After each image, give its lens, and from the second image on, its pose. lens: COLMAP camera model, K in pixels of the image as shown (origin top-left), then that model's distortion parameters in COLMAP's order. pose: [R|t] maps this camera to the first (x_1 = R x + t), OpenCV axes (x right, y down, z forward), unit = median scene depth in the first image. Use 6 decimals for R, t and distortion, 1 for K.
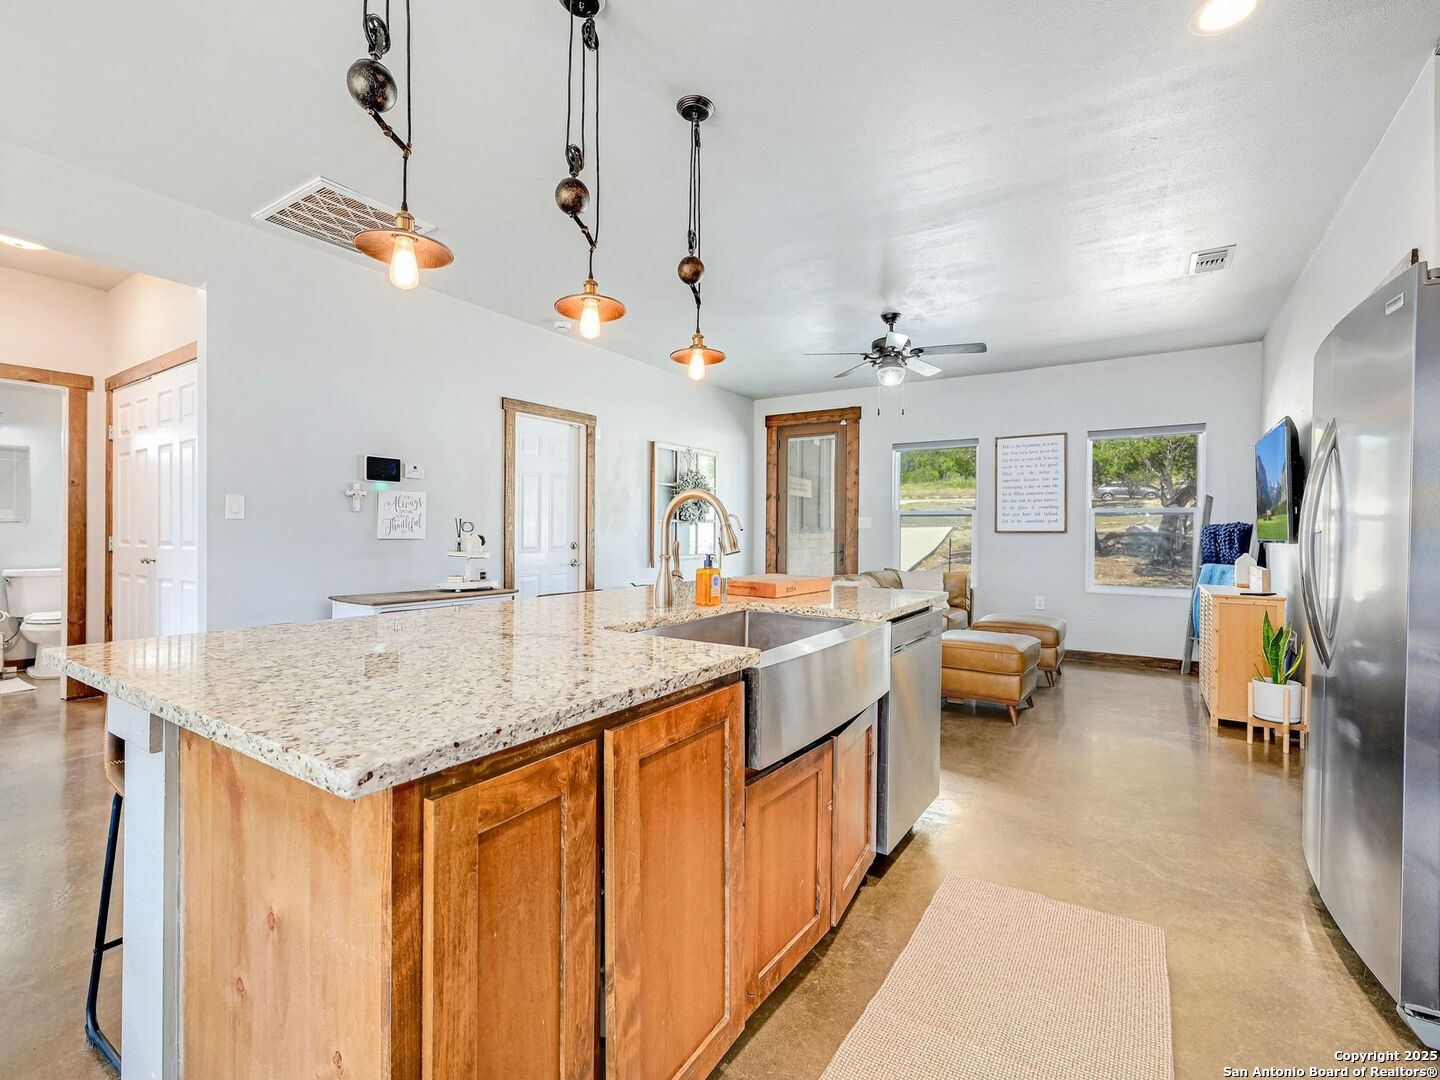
lens RADIAL K [[650.0, 0, 718.6], [0, 650.0, 532.4], [0, 0, 1]] dist [-0.001297, -0.000637]
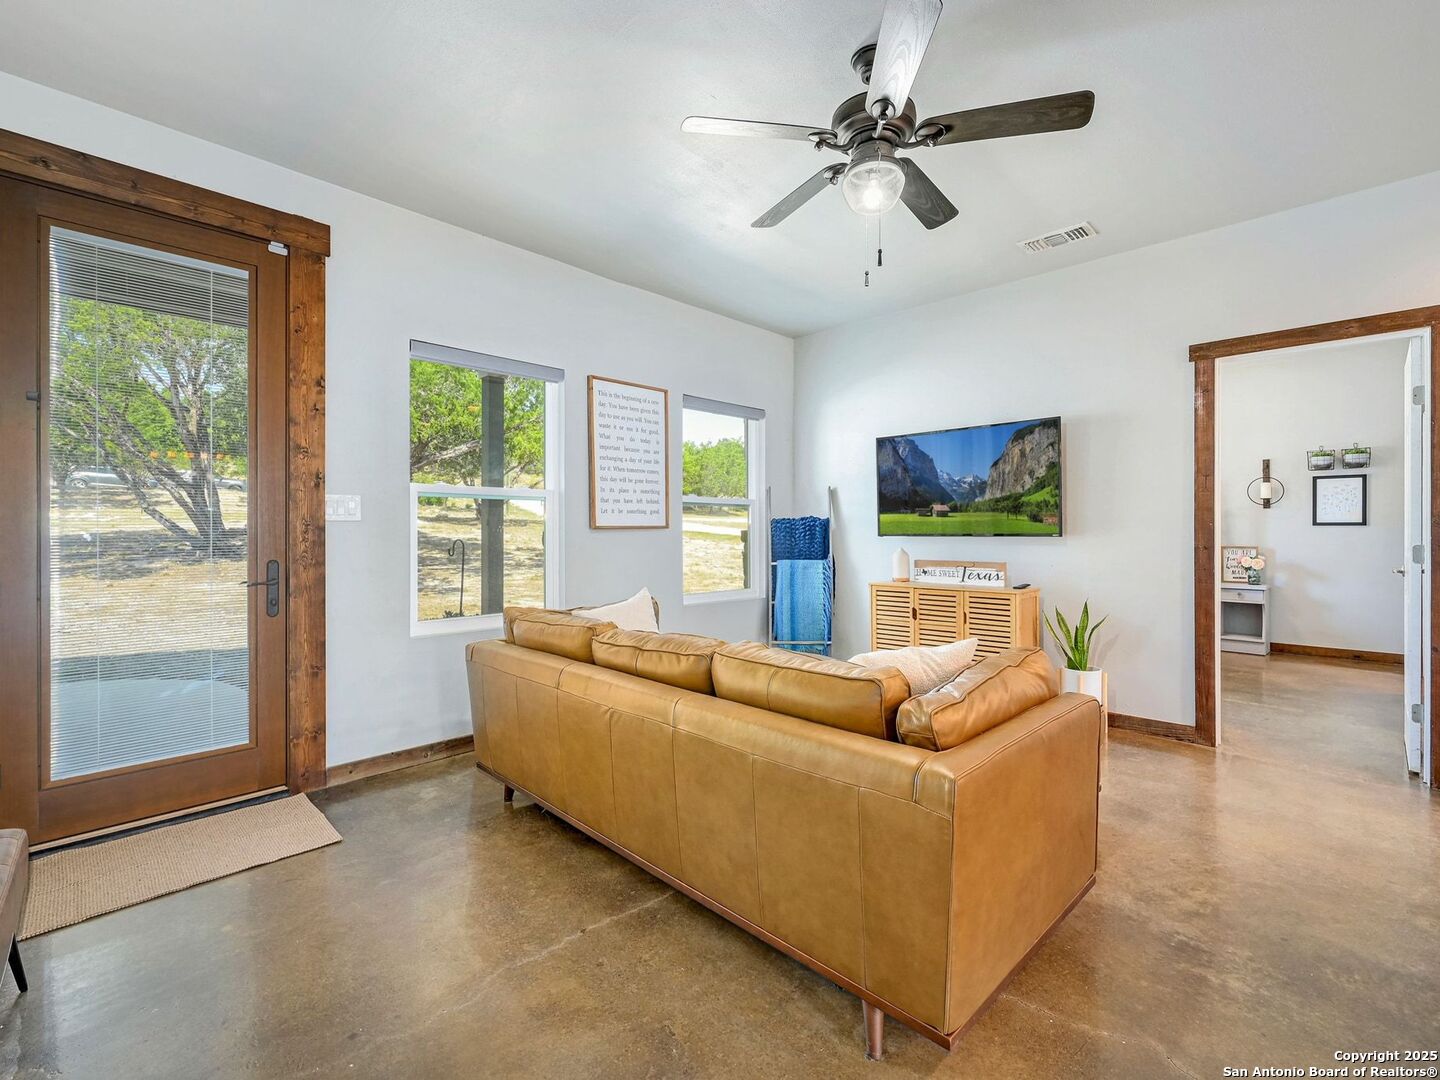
lens RADIAL K [[650.0, 0, 718.6], [0, 650.0, 532.4], [0, 0, 1]] dist [-0.001297, -0.000637]
pose [[0.196514, -0.013656, 0.980406, -0.139253], [0.005769, 0.999902, 0.012771, -0.003191], [-0.980484, 0.003147, 0.196573, 0.675215]]
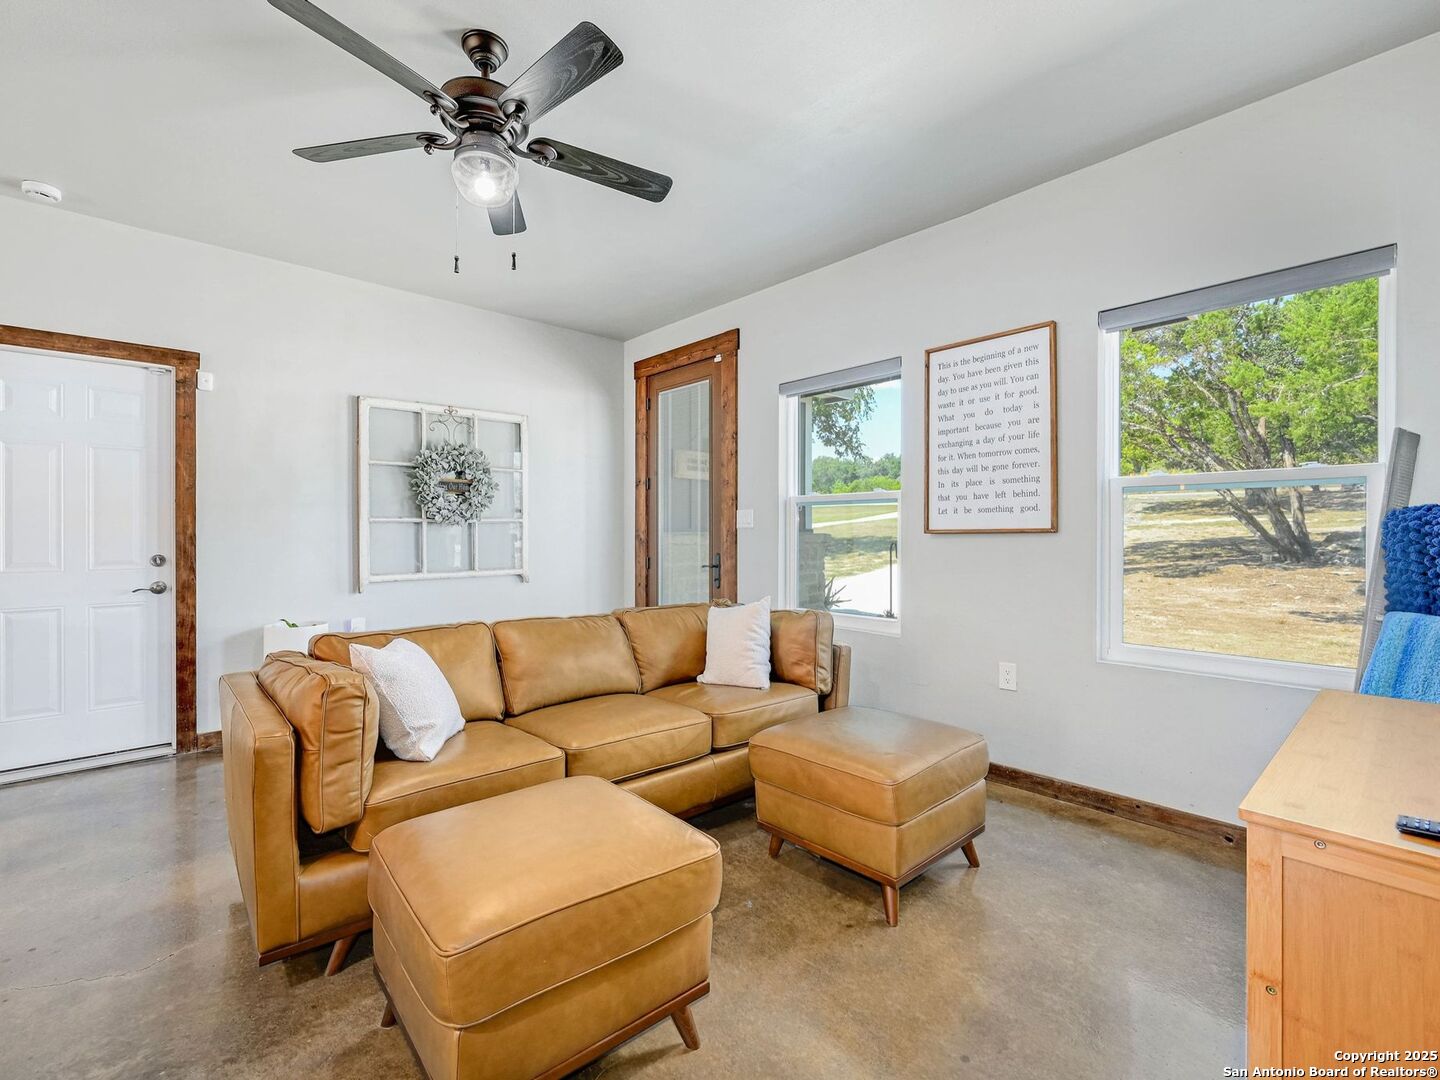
lens RADIAL K [[650.0, 0, 718.6], [0, 650.0, 532.4], [0, 0, 1]] dist [-0.001297, -0.000637]
pose [[0.967994, -0.009137, -0.250809, 0.350873], [0.007527, 0.999944, -0.007378, 0.001819], [0.250862, 0.005254, 0.968009, 0.405953]]
